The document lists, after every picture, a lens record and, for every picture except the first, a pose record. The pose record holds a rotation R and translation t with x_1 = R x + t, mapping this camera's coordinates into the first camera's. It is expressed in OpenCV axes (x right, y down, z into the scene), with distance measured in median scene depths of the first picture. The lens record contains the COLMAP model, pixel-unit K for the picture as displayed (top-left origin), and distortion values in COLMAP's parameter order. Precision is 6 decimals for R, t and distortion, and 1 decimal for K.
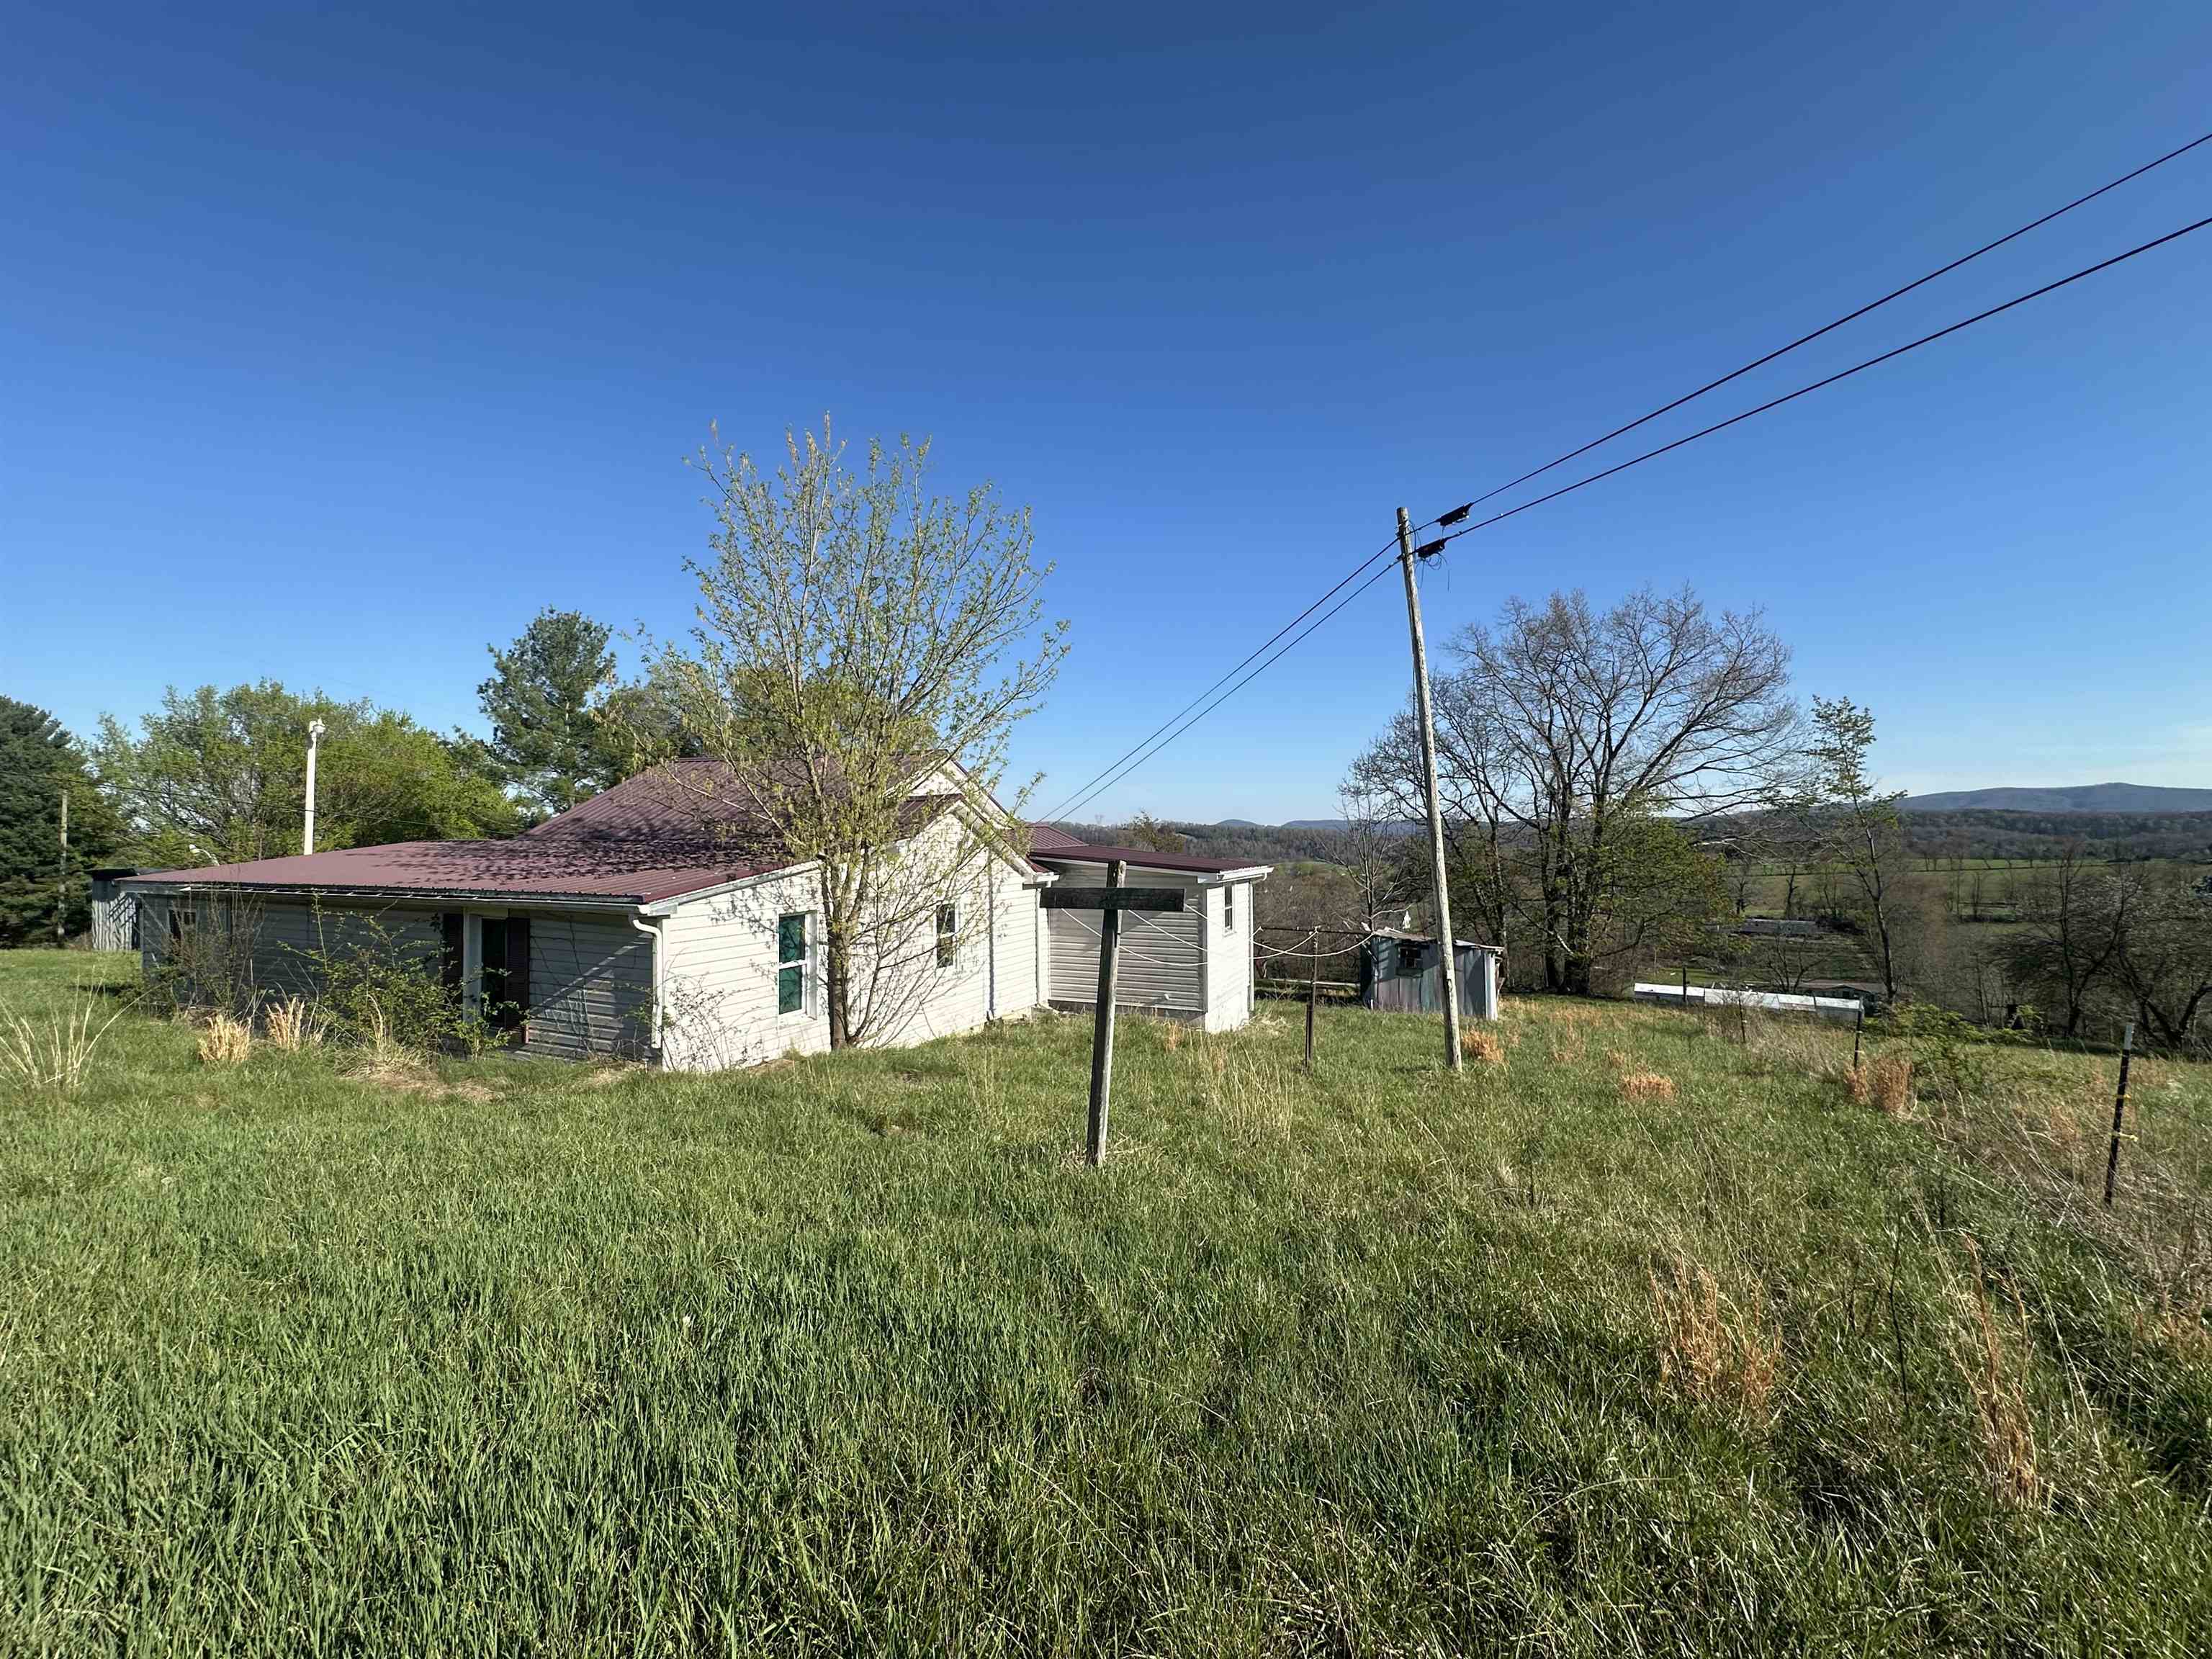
lens RADIAL K [[886.4, 0, 1105.6], [0, 886.4, 828.3], [0, 0, 1]] dist [-0.002913, 0.001270]
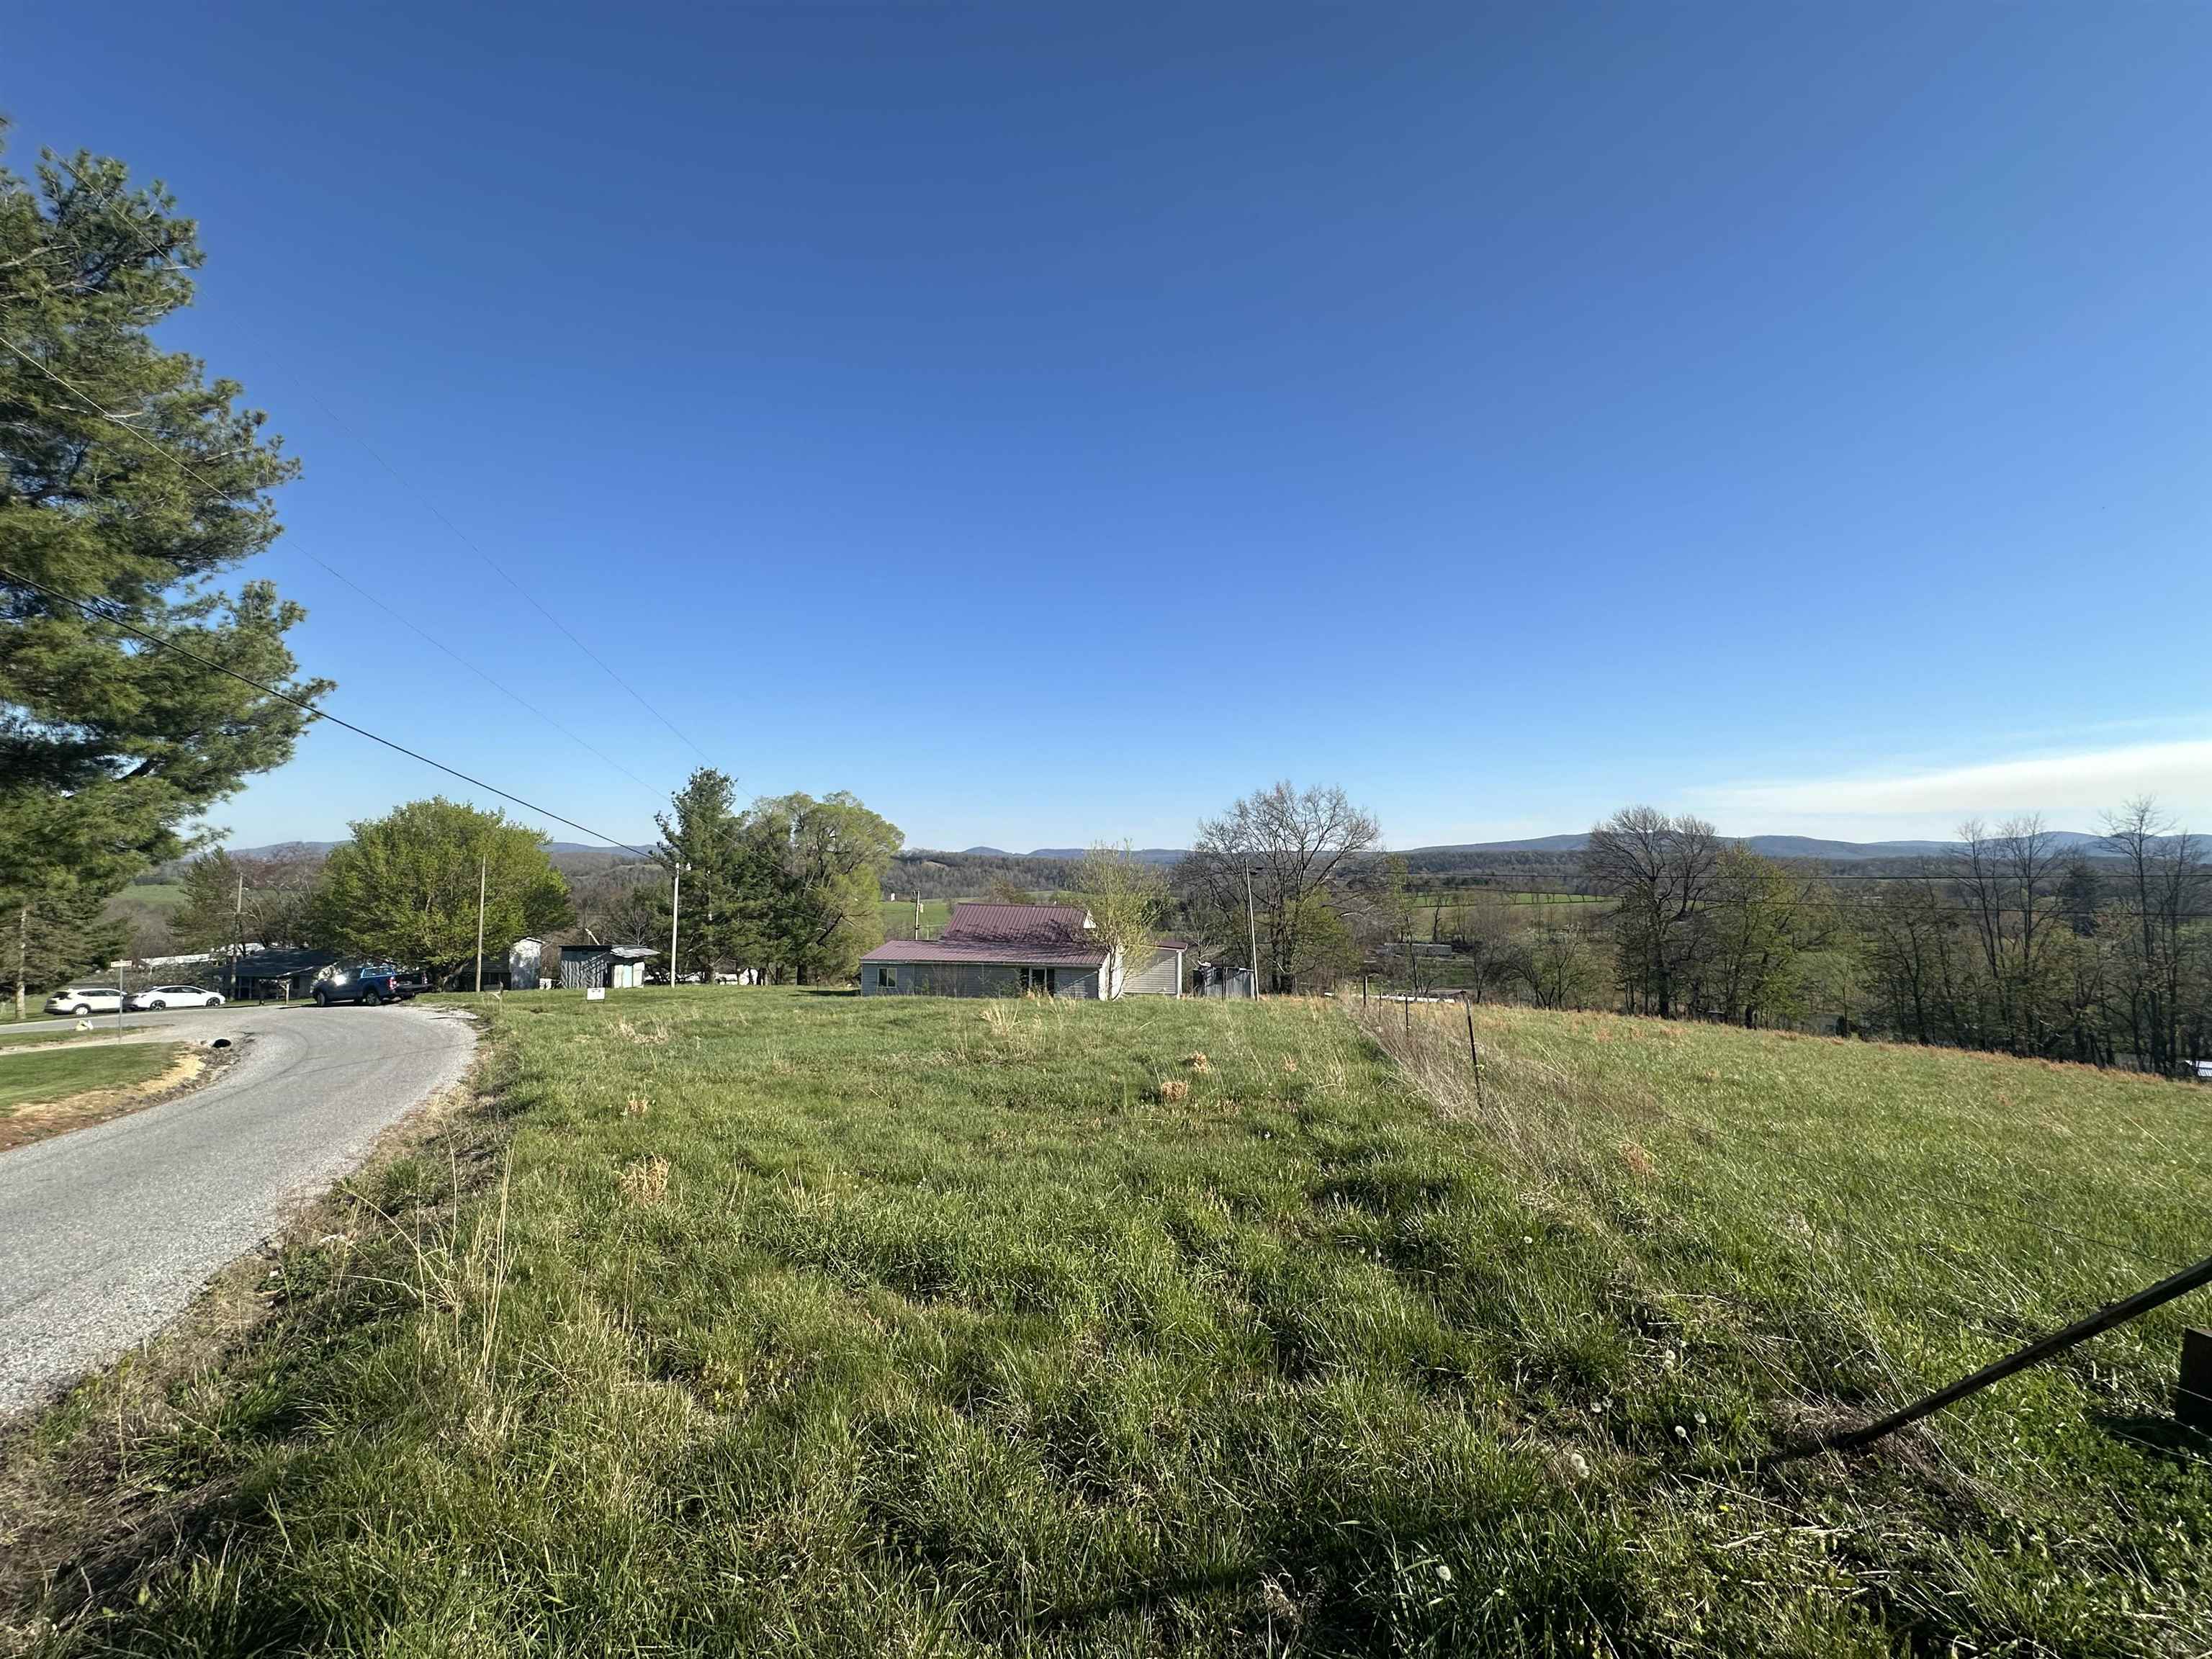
lens RADIAL K [[886.4, 0, 1104.7], [0, 886.4, 810.4], [0, 0, 1]] dist [-0.002913, 0.001270]
pose [[0.960268, 0.029042, 0.277565, -0.356667], [-0.014985, 0.998502, -0.052631, -0.094124], [-0.278677, 0.046381, 0.959264, -0.684942]]
